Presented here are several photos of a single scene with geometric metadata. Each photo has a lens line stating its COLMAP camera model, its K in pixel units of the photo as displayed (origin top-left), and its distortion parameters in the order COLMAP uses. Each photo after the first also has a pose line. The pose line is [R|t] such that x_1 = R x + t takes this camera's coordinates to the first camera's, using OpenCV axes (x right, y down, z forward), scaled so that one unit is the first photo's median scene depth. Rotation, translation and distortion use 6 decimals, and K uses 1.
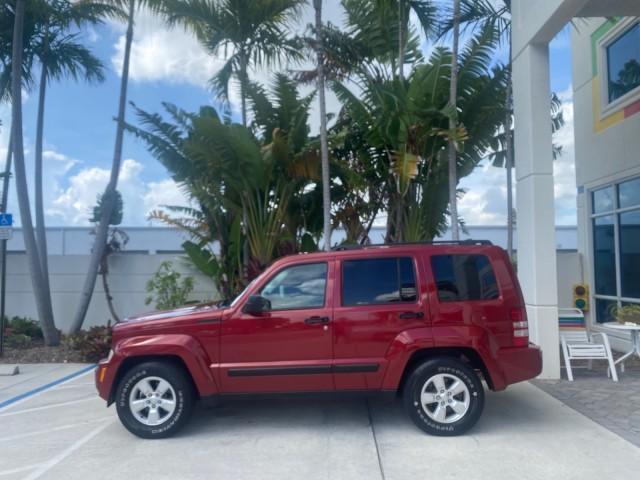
lens RADIAL K [[489.4, 0, 318.5], [0, 489.4, 234.0], [0, 0, 1]] dist [0.030735, -0.033571]
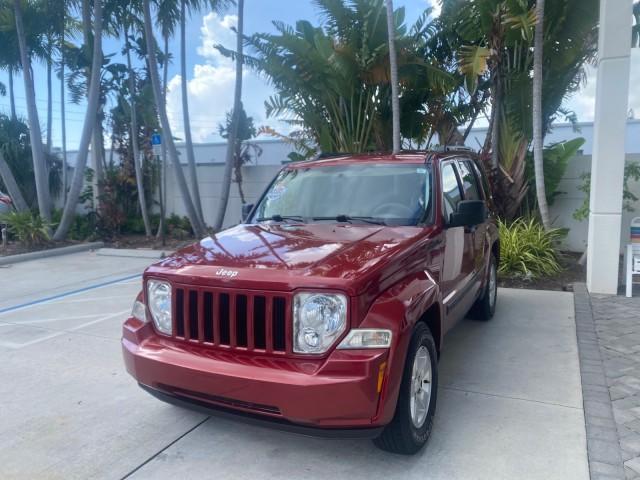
lens RADIAL K [[489.4, 0, 318.5], [0, 489.4, 234.0], [0, 0, 1]] dist [0.030735, -0.033571]
pose [[0.911890, 0.033656, -0.409053, 0.247597], [0.045085, 0.982387, 0.181335, -0.001804], [0.407952, -0.183800, 0.894312, -0.007196]]
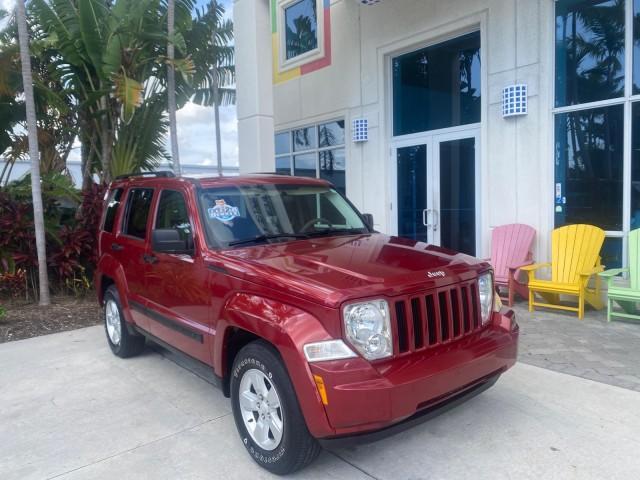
lens RADIAL K [[489.4, 0, 318.5], [0, 489.4, 234.0], [0, 0, 1]] dist [0.030735, -0.033571]
pose [[0.746068, -0.060633, 0.663104, -0.151980], [-0.020329, 0.993307, 0.113698, 0.011632], [-0.665560, -0.098306, 0.739842, 0.043869]]
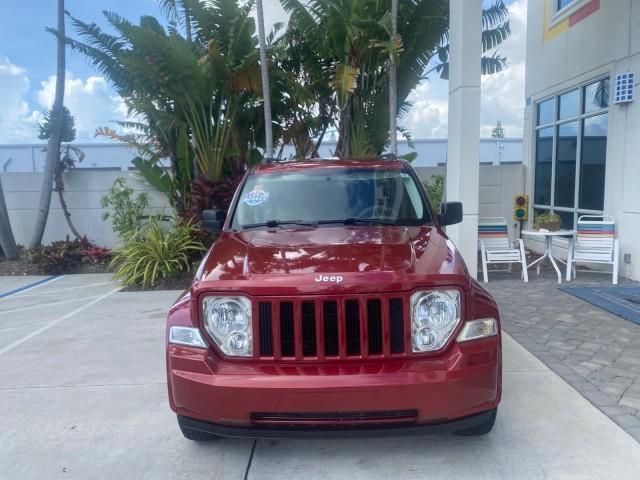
lens RADIAL K [[489.4, 0, 318.5], [0, 489.4, 234.0], [0, 0, 1]] dist [0.030735, -0.033571]
pose [[0.999649, -0.014643, 0.022085, 0.080483], [0.010643, 0.985140, 0.171424, 0.000215], [-0.024267, -0.171129, 0.984950, -0.033641]]
